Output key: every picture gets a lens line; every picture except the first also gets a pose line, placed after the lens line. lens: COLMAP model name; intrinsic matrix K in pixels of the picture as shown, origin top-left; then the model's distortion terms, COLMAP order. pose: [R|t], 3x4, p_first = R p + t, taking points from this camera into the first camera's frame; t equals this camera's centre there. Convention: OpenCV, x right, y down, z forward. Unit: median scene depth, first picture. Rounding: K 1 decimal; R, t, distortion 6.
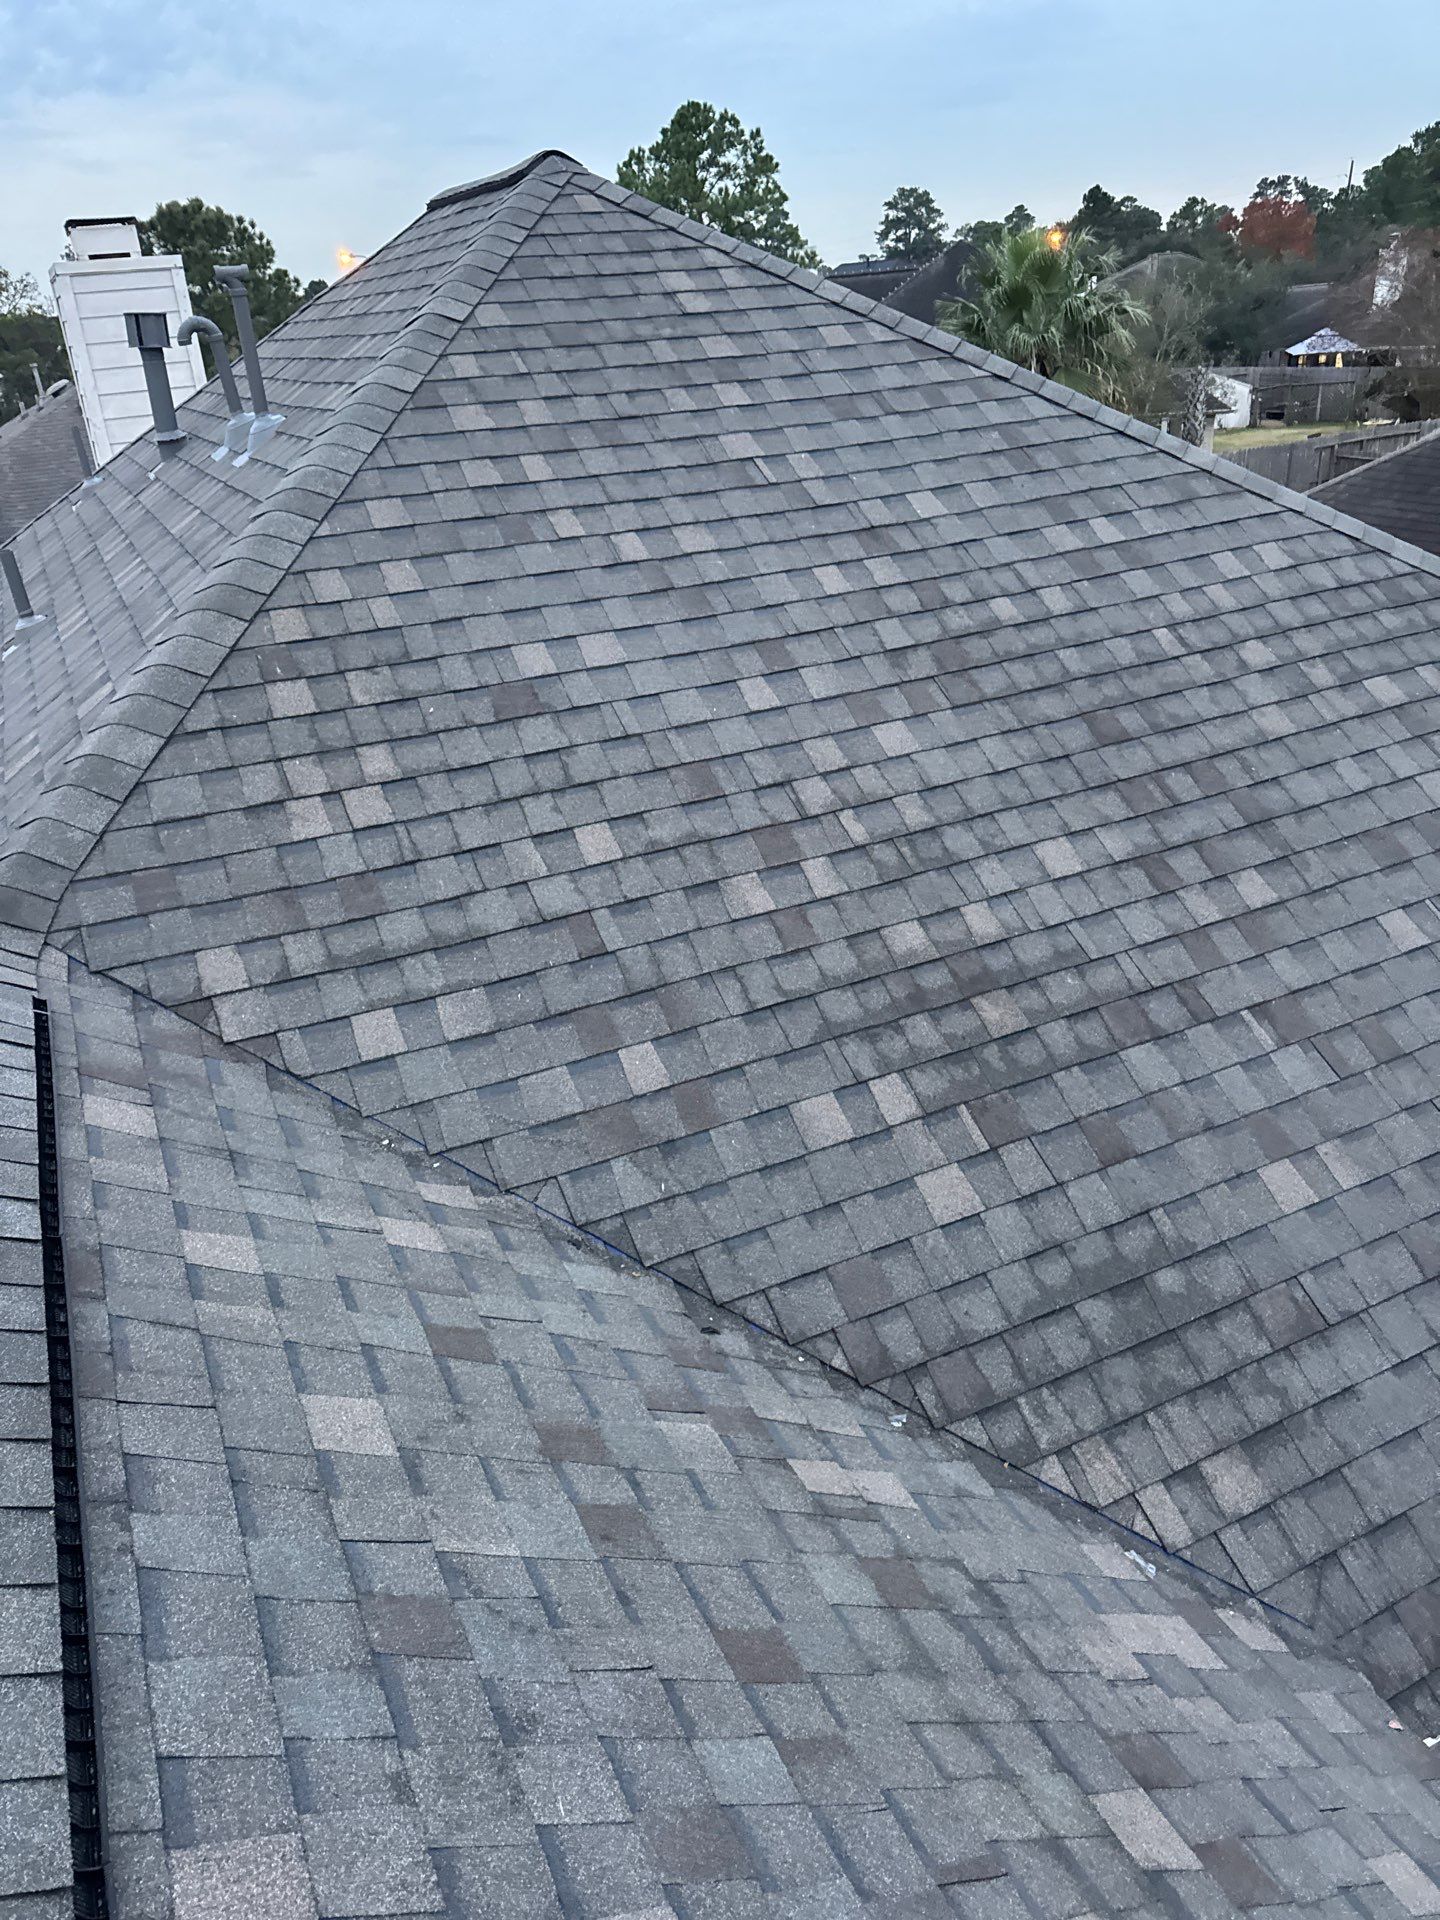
lens RADIAL K [[1340.5, 0, 711.7], [0, 1340.5, 947.1], [0, 0, 1]] dist [0.063940, -0.074023]
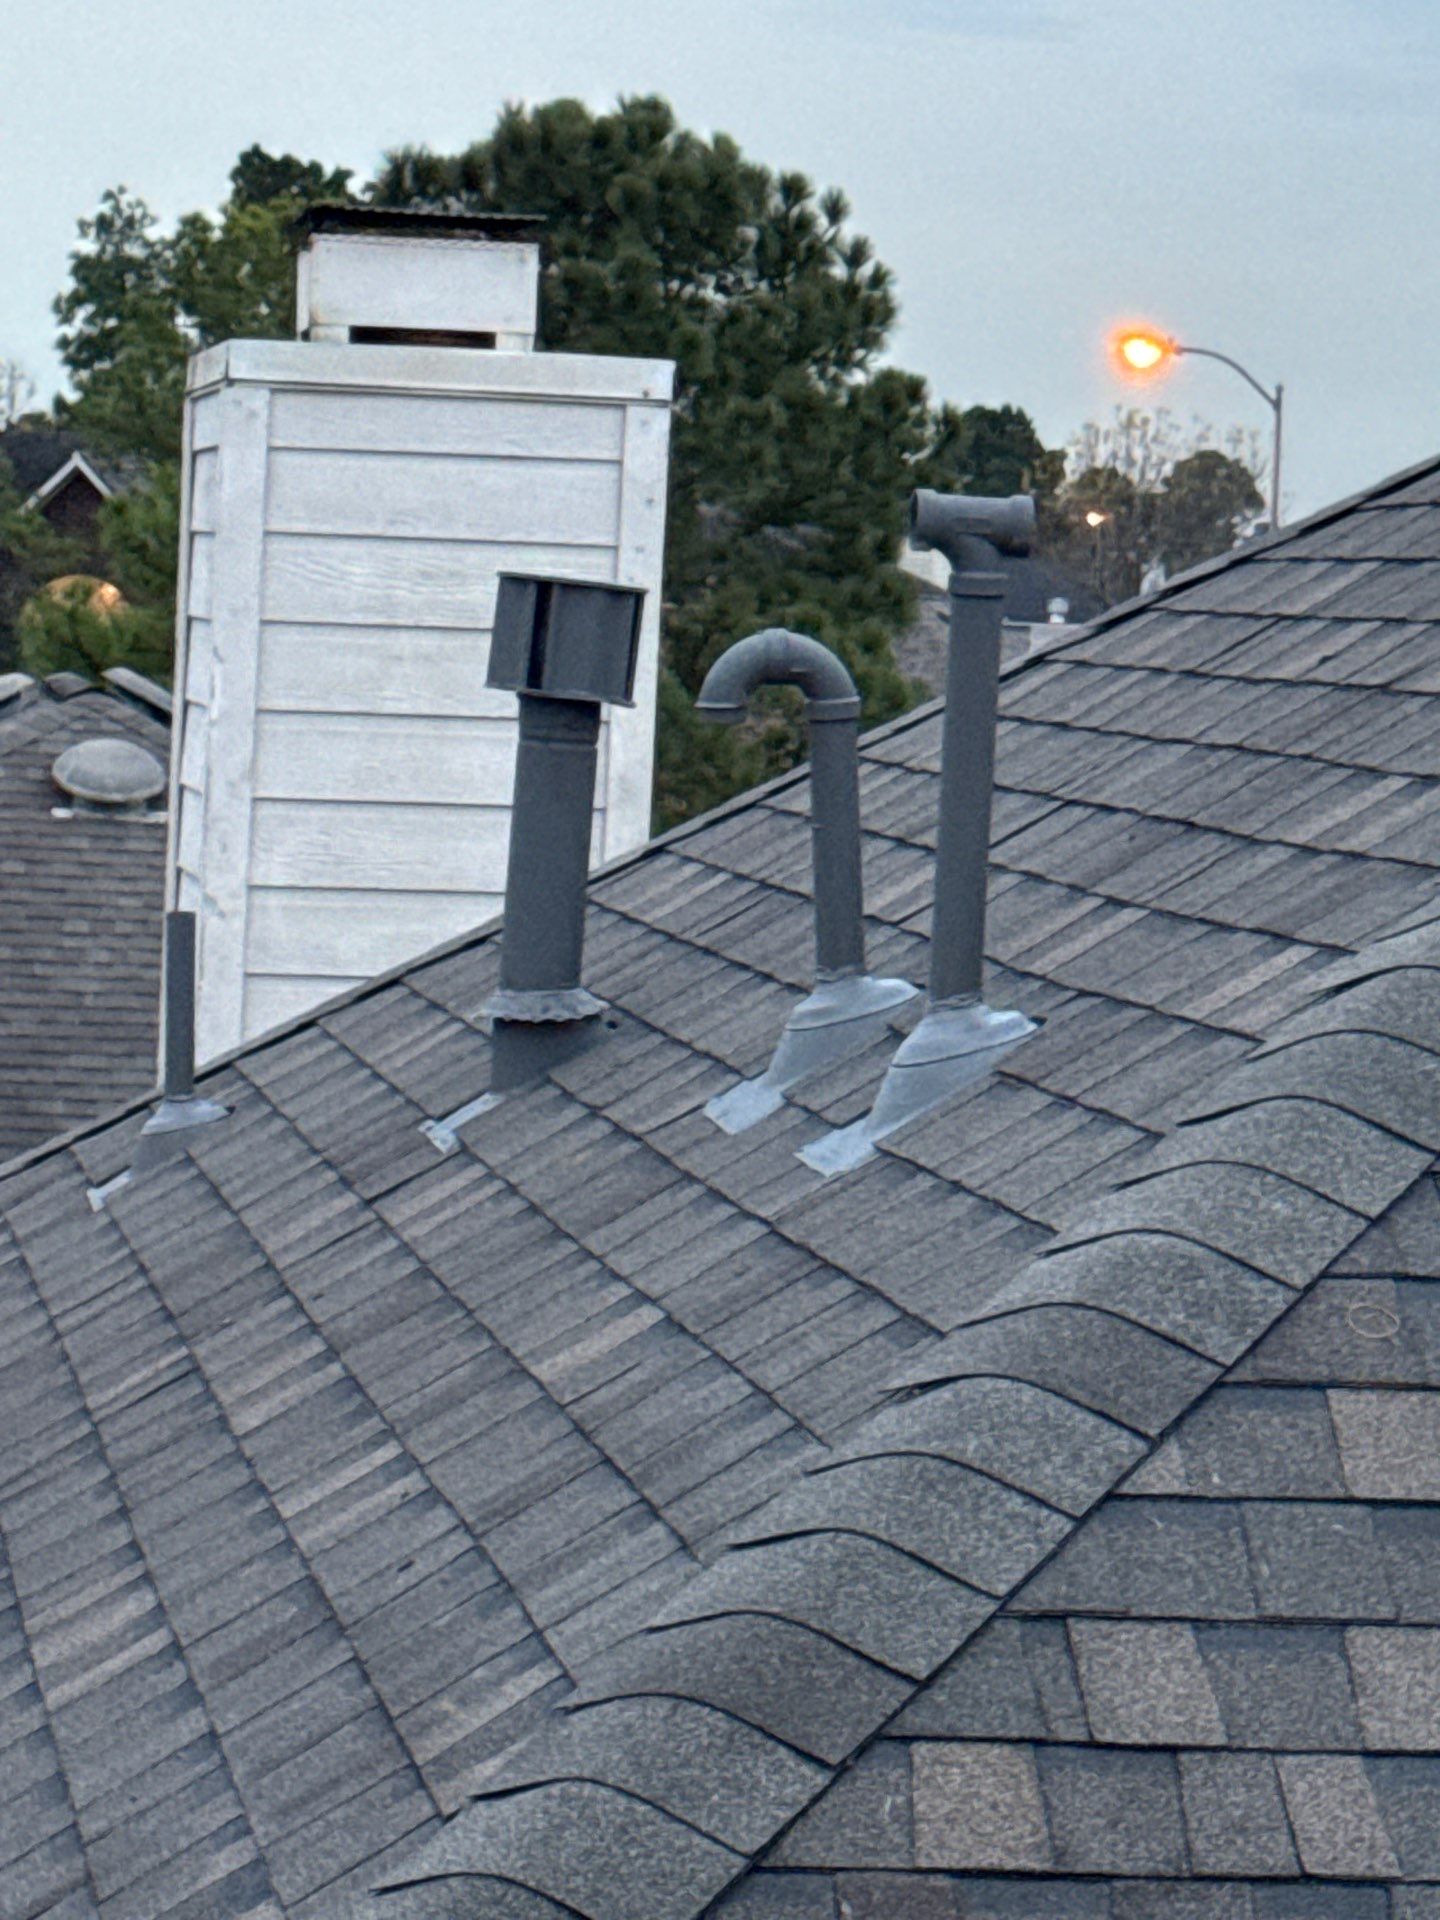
lens RADIAL K [[6277.2, 0, 720.0], [0, 6277.2, 960.0], [0, 0, 1]] dist [0.159435, 1.836846]
pose [[0.950314, 0.131603, -0.282108, -0.040963], [-0.226683, 0.913668, -0.337381, 0.029255], [0.213352, 0.384567, 0.898103, -0.145265]]
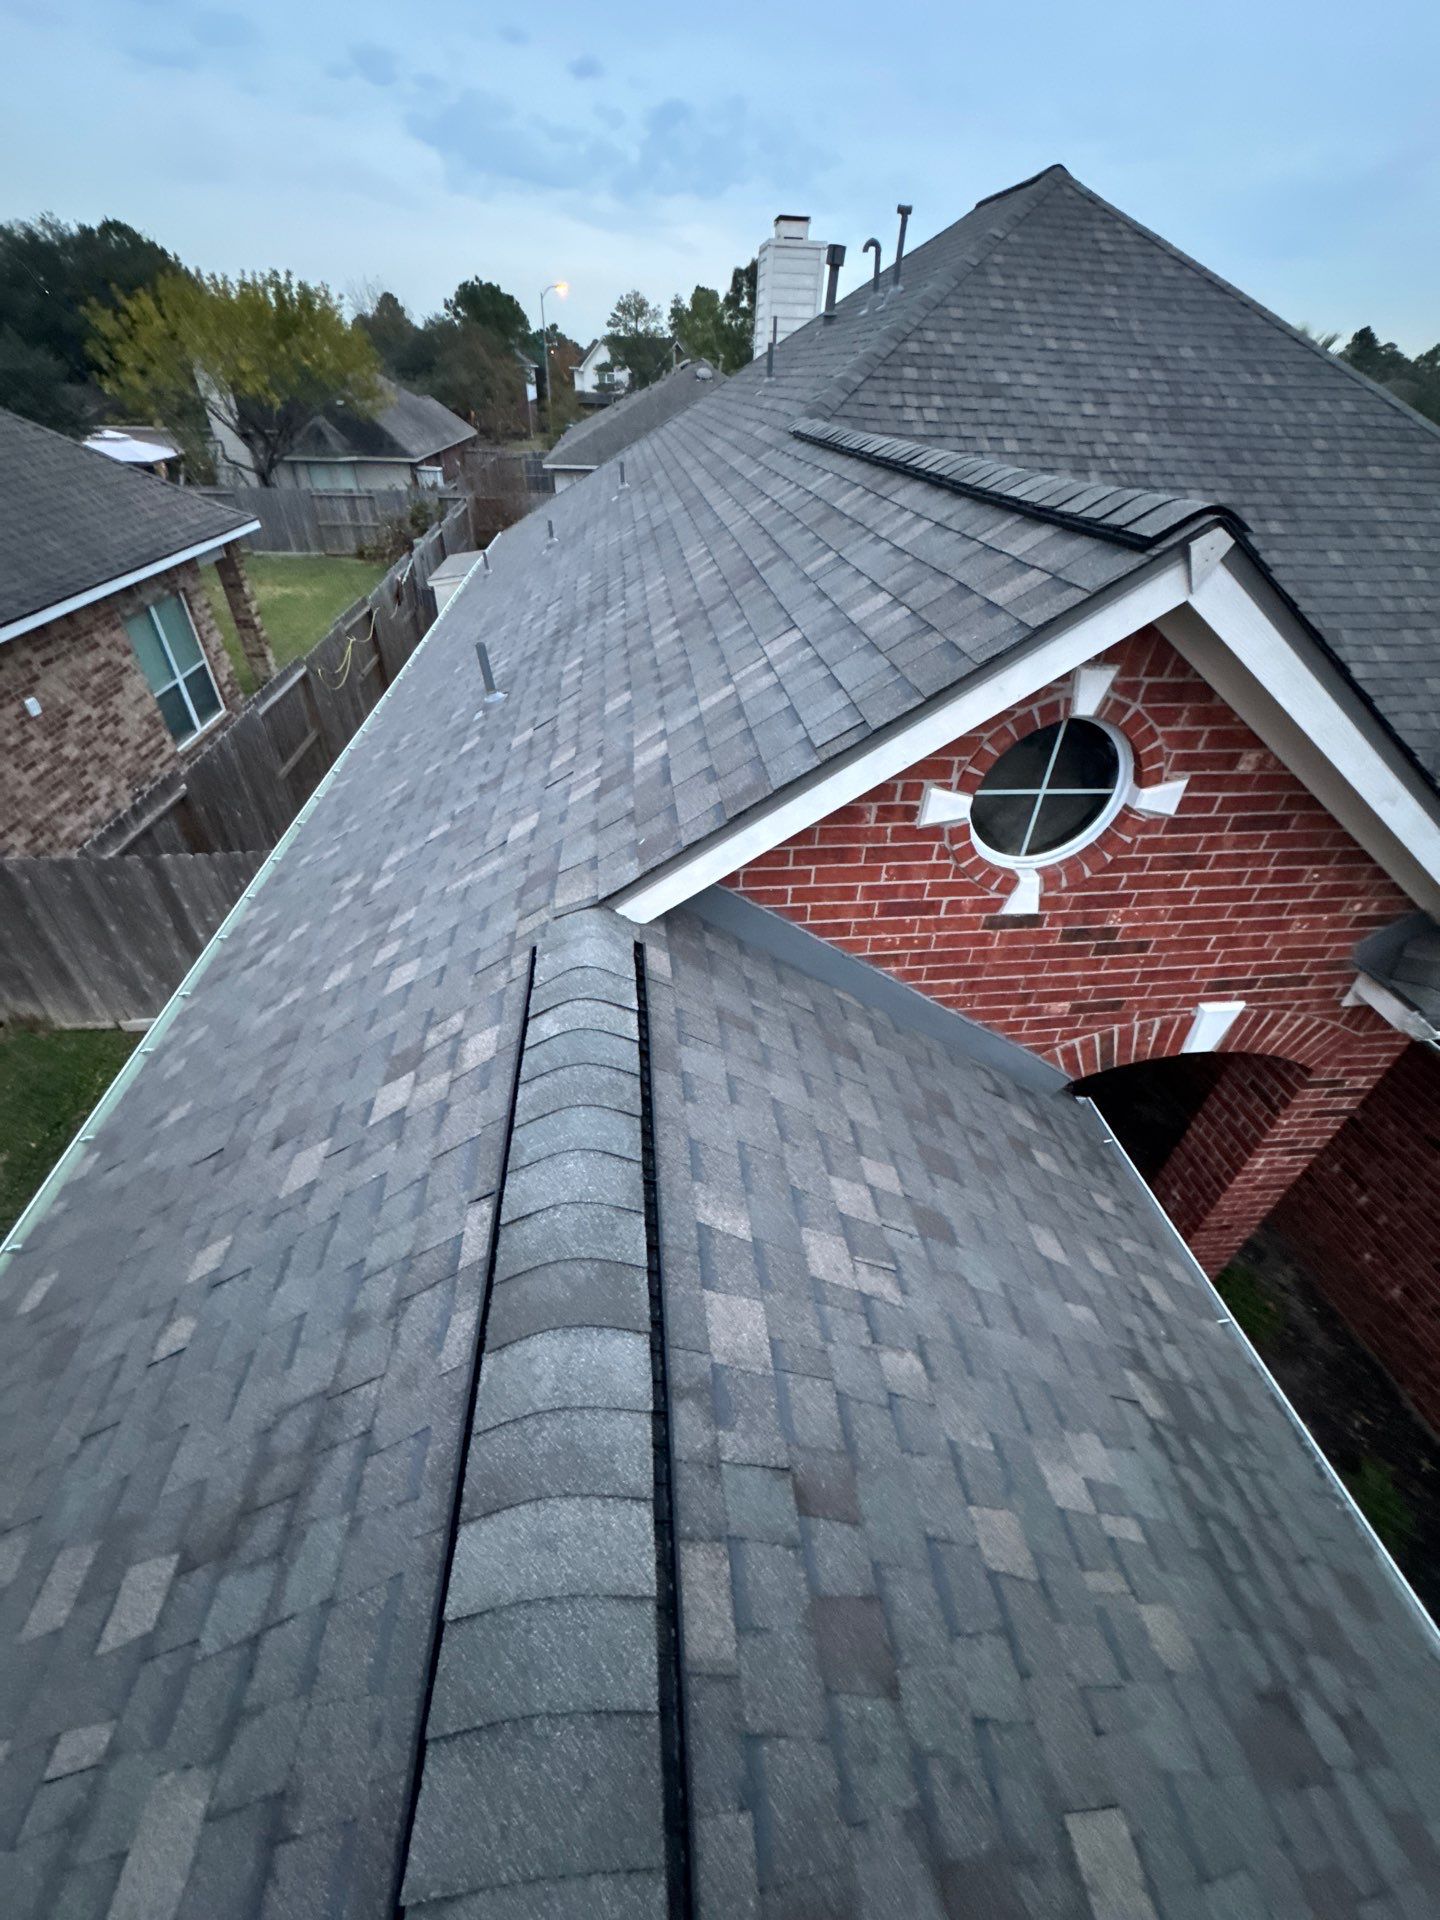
lens RADIAL K [[772.0, 0, 726.2], [0, 772.0, 961.5], [0, 0, 1]] dist [-0.001199, 0.000267]
pose [[0.940106, 0.278419, -0.196682, -0.029844], [-0.231461, 0.944947, 0.231304, 0.604546], [0.250253, -0.171926, 0.952793, -0.689472]]
